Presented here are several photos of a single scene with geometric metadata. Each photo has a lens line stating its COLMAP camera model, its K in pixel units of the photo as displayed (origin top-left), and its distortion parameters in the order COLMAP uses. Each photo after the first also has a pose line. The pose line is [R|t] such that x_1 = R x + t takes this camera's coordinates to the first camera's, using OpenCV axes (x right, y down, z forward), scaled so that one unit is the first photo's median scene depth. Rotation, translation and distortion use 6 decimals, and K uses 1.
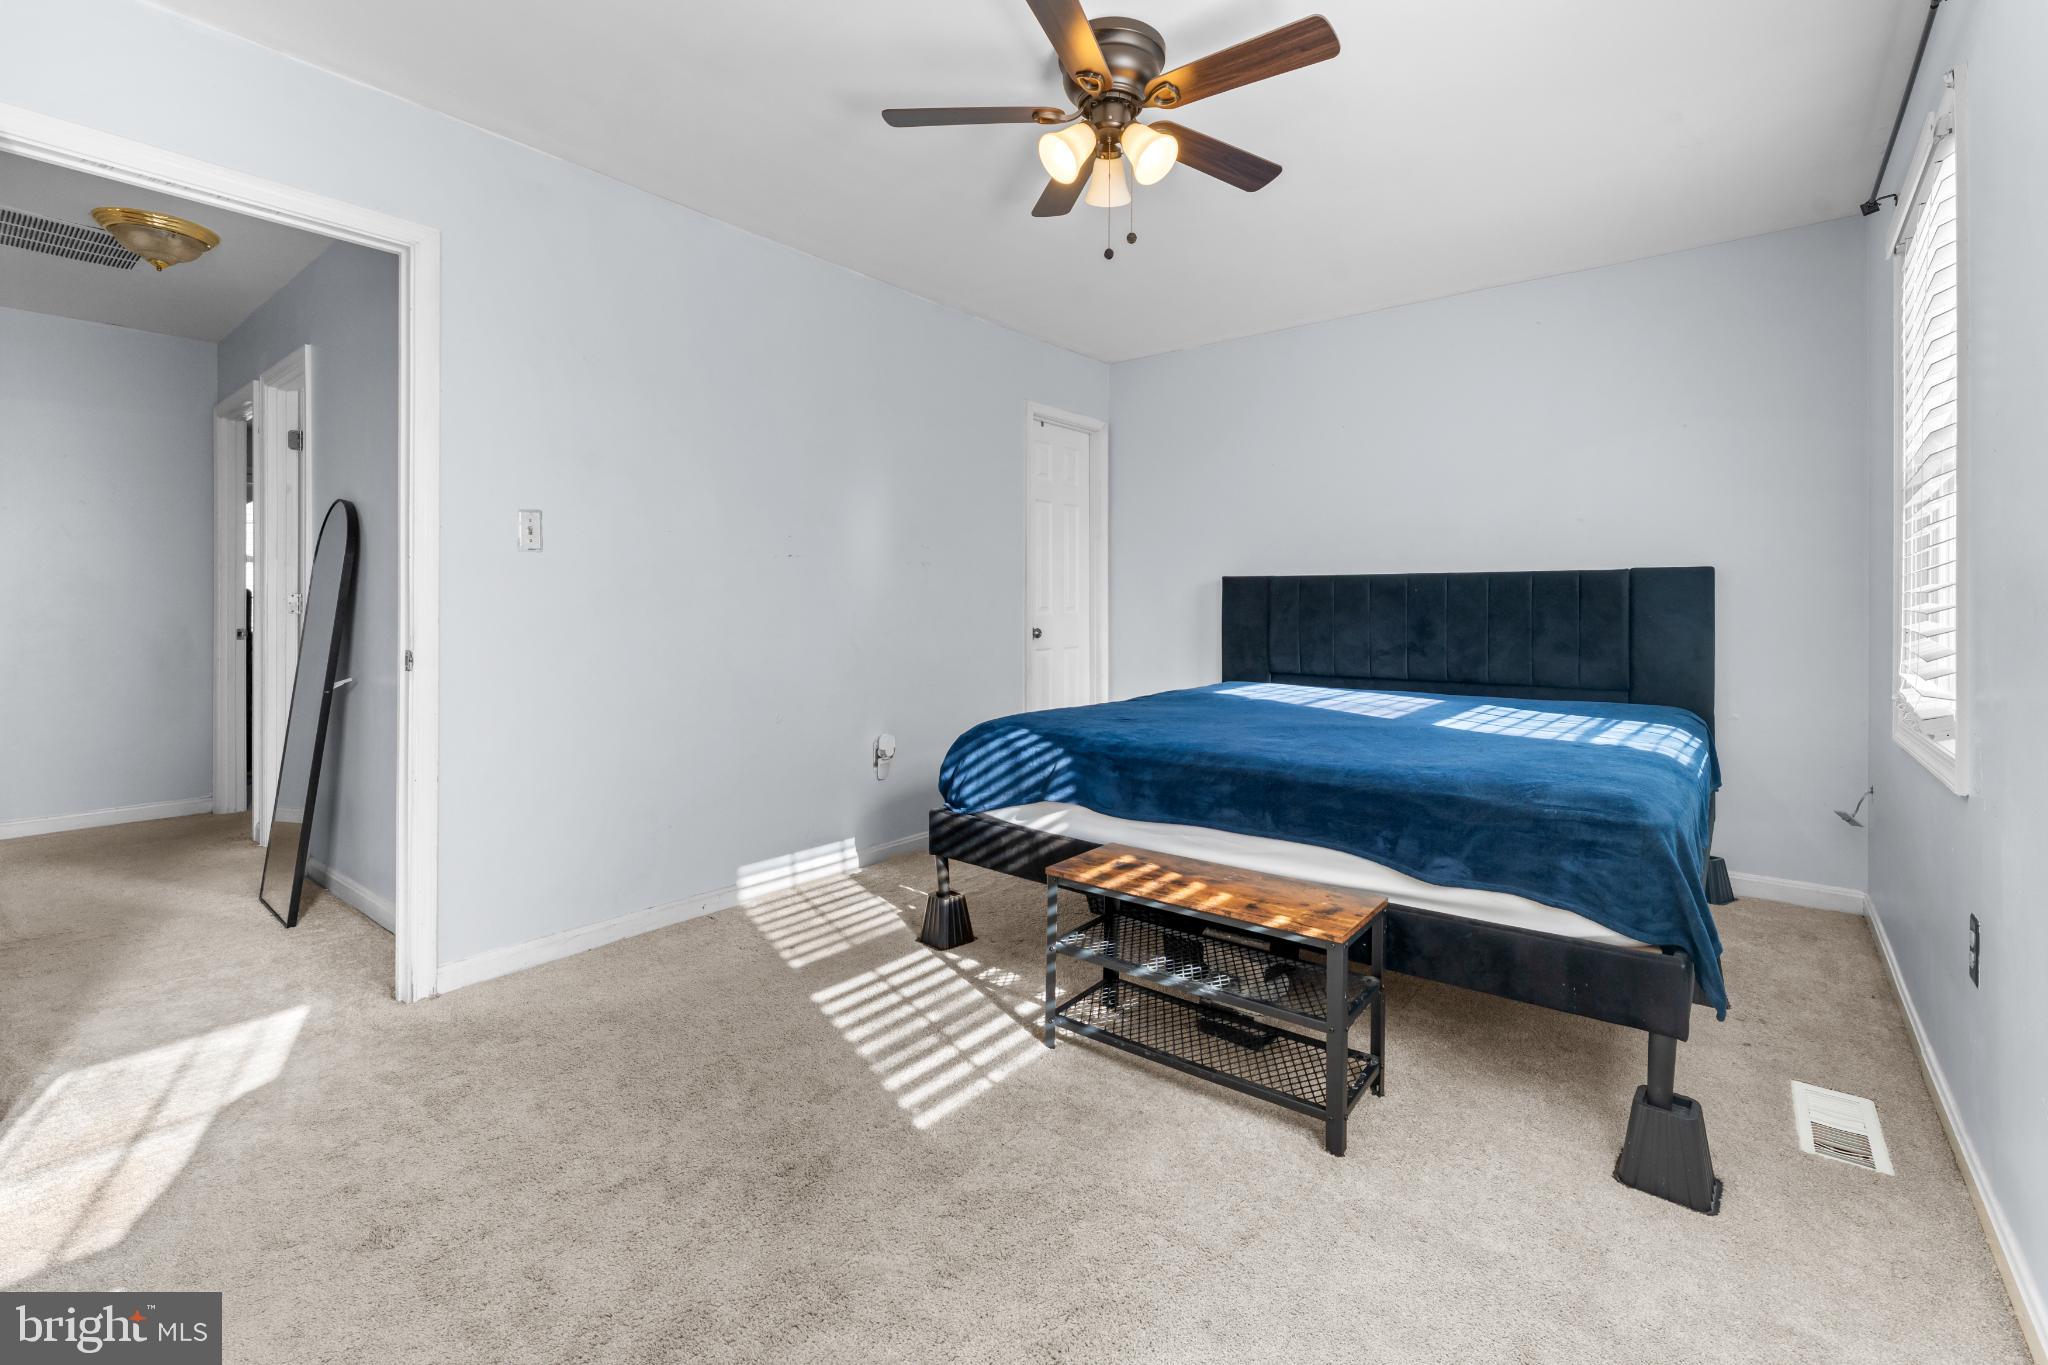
lens RADIAL K [[893.9, 0, 1028.2], [0, 893.9, 626.9], [0, 0, 1]] dist [-0.000674, -0.000098]
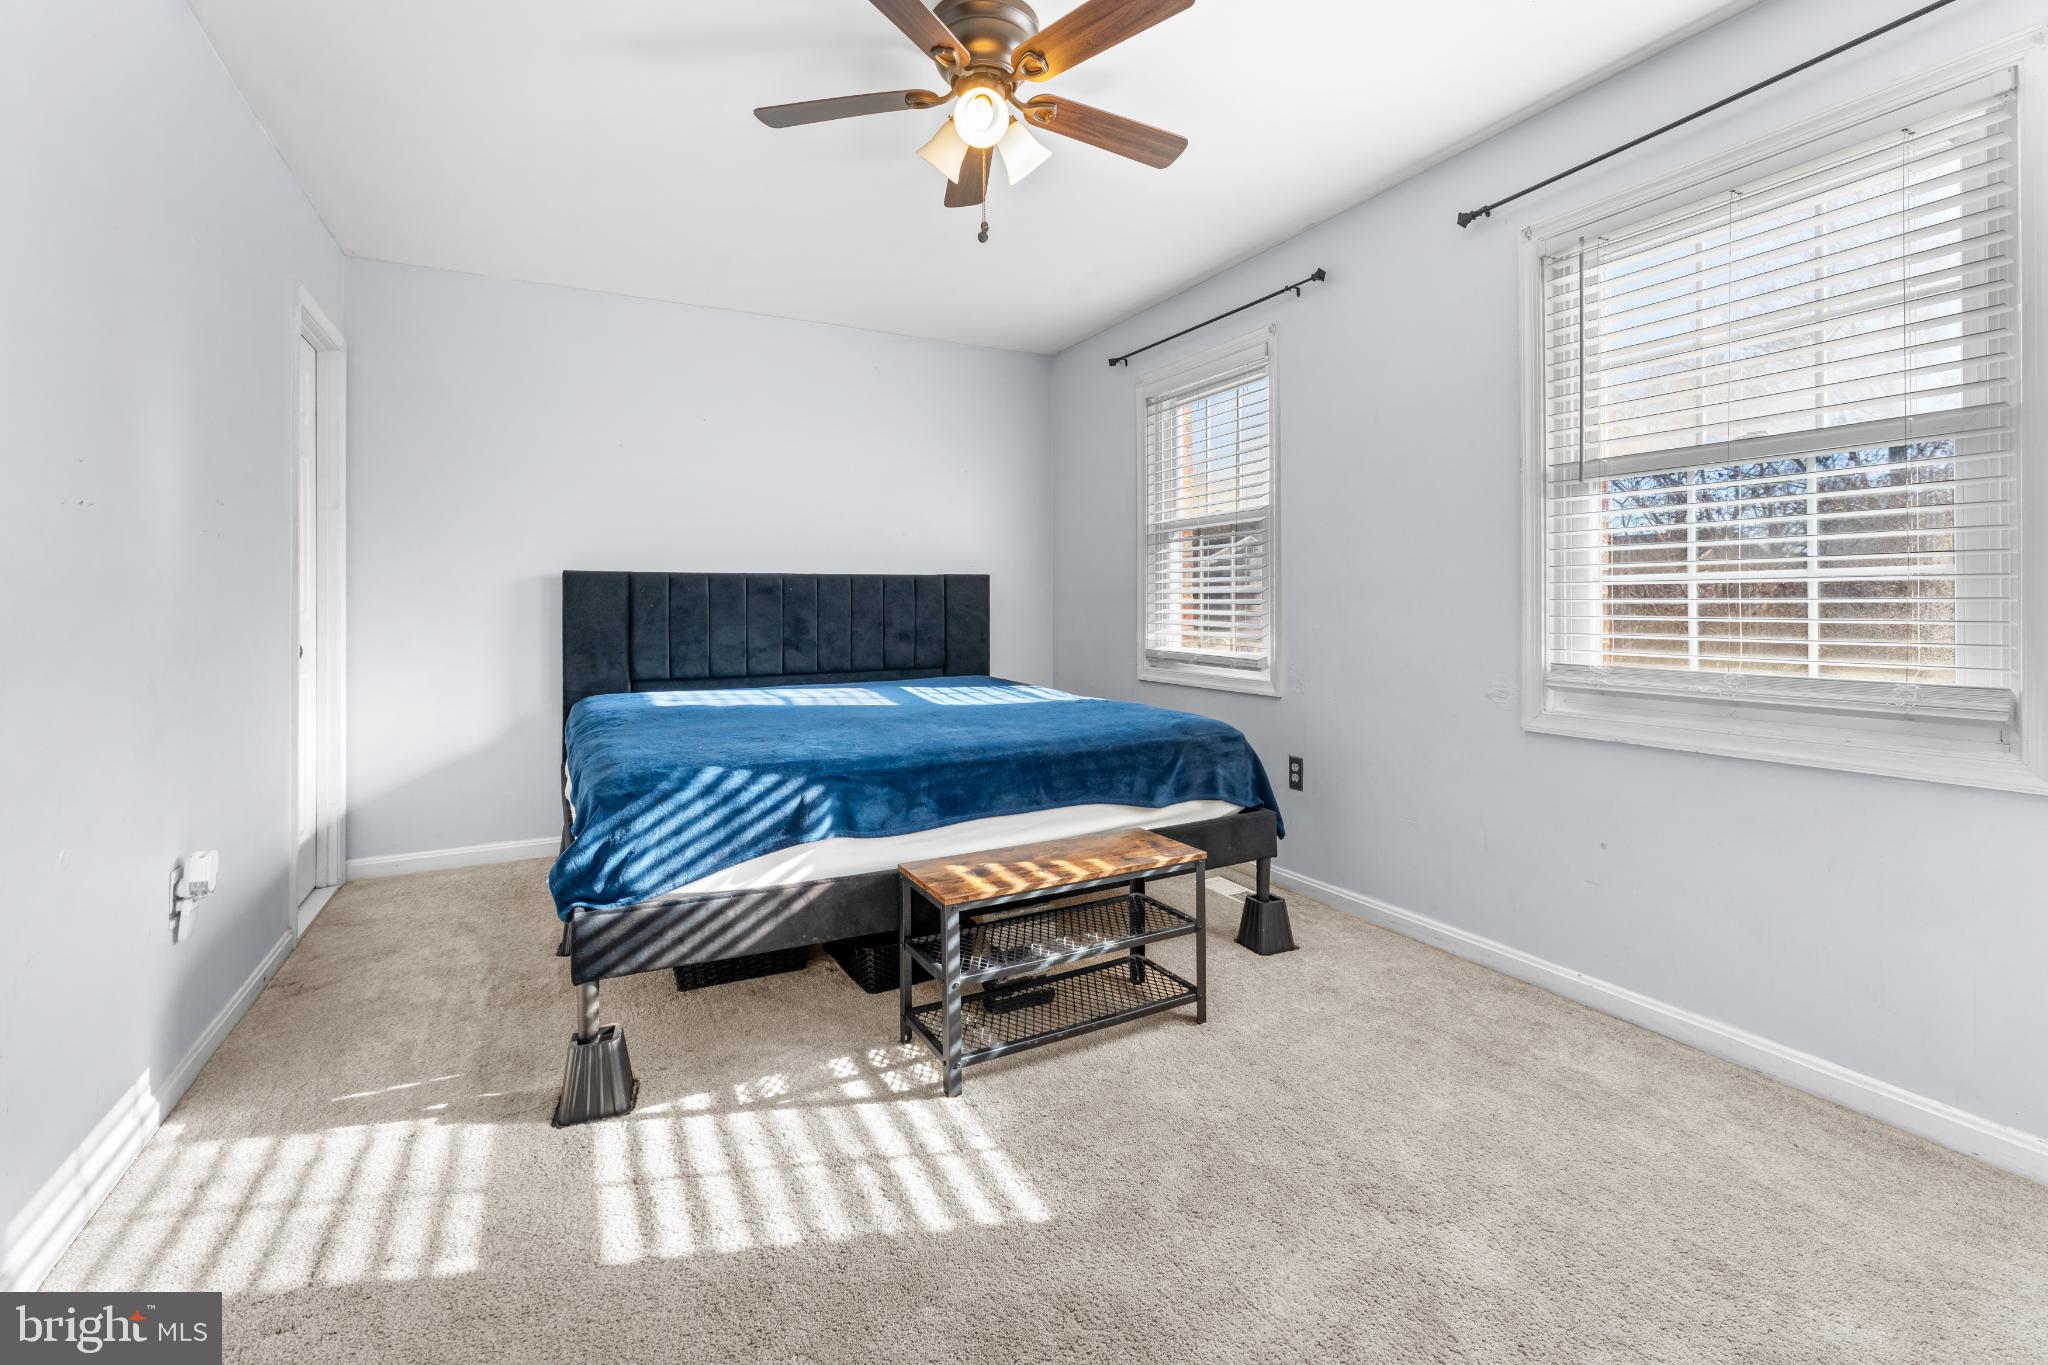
lens RADIAL K [[894.9, 0, 1025.5], [0, 894.9, 601.9], [0, 0, 1]] dist [0.001387, 0.000097]
pose [[0.402018, -0.005348, 0.915616, -0.619904], [0.029866, 0.999527, -0.007275, -0.014303], [-0.915144, 0.030270, 0.401988, 0.450532]]
